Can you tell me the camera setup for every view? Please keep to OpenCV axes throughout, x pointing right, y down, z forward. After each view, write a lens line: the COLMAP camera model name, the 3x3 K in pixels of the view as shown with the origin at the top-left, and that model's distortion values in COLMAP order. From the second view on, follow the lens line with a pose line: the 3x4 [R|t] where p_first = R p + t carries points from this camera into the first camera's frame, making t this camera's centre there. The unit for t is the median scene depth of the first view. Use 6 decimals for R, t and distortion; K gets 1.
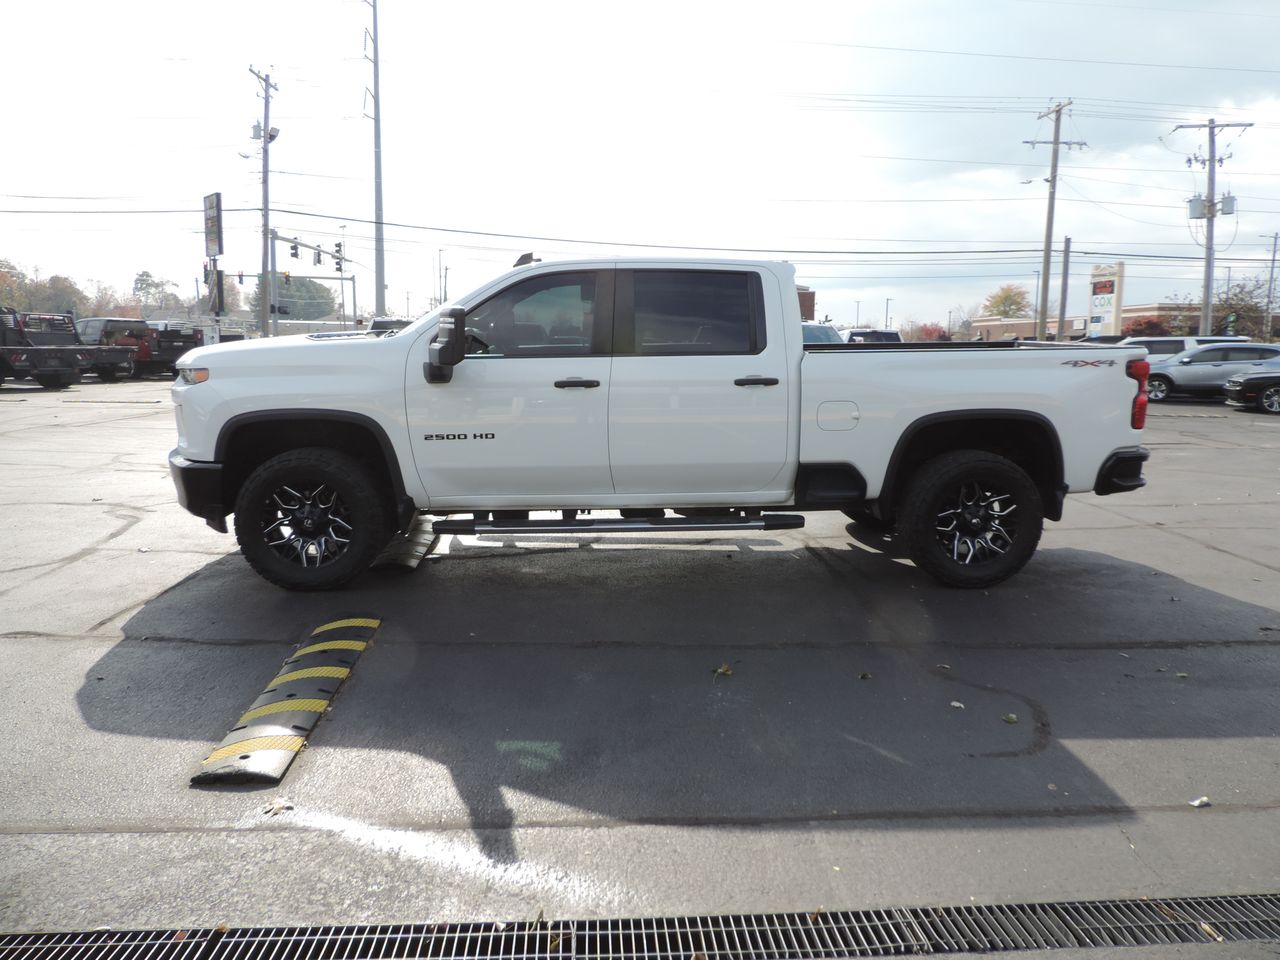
lens RADIAL K [[905.4, 0, 637.9], [0, 905.4, 497.2], [0, 0, 1]] dist [-0.004338, 0.028338]
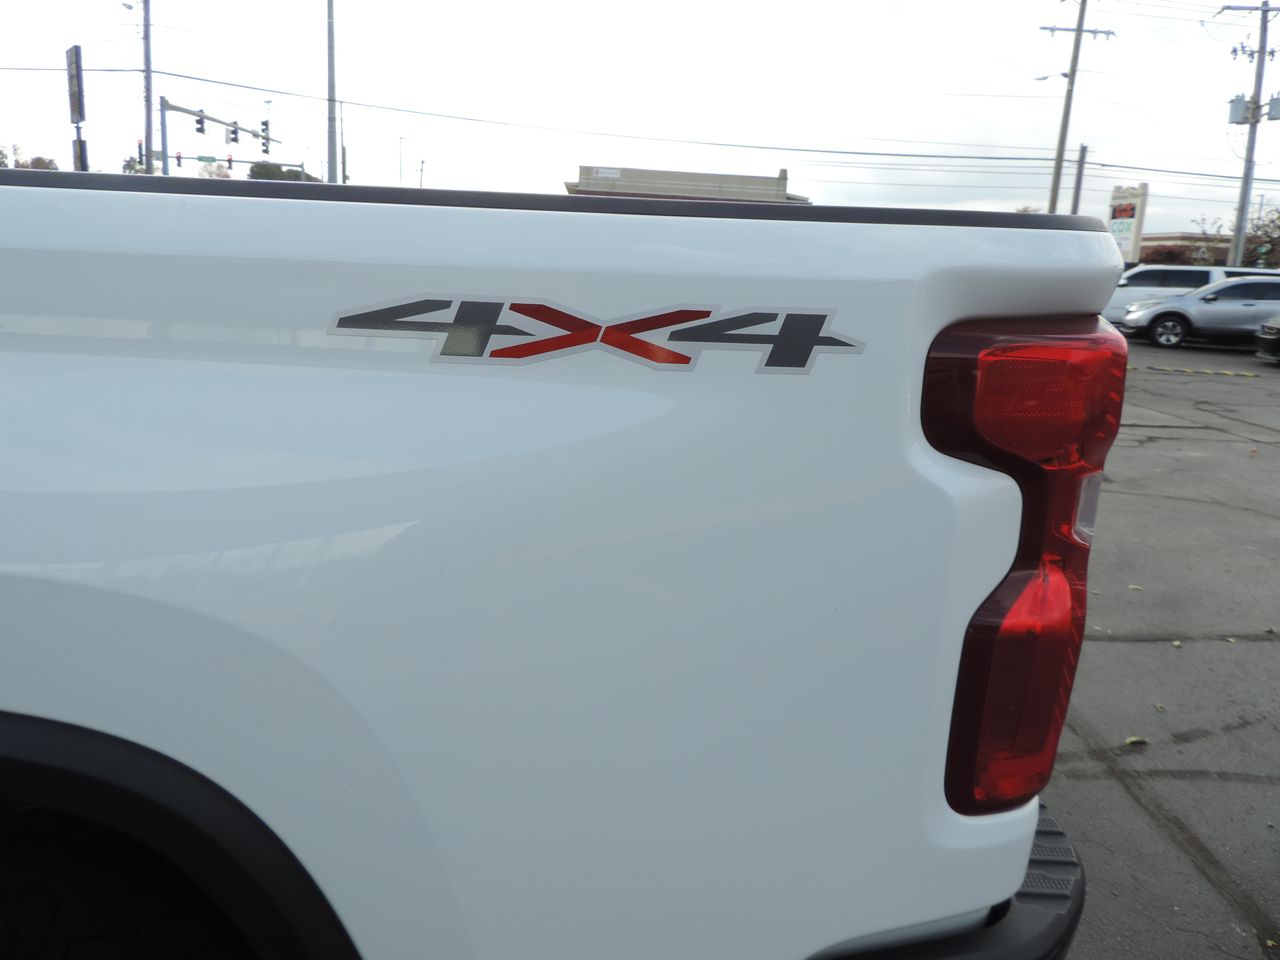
lens RADIAL K [[880.6, 0, 640.0], [0, 880.6, 480.0], [0, 0, 1]] dist [0.004138, -0.001616]
pose [[0.998898, 0.045708, -0.010688, 0.084205], [-0.044662, 0.995525, 0.083283, -0.022958], [0.014447, -0.082714, 0.996469, 0.146318]]
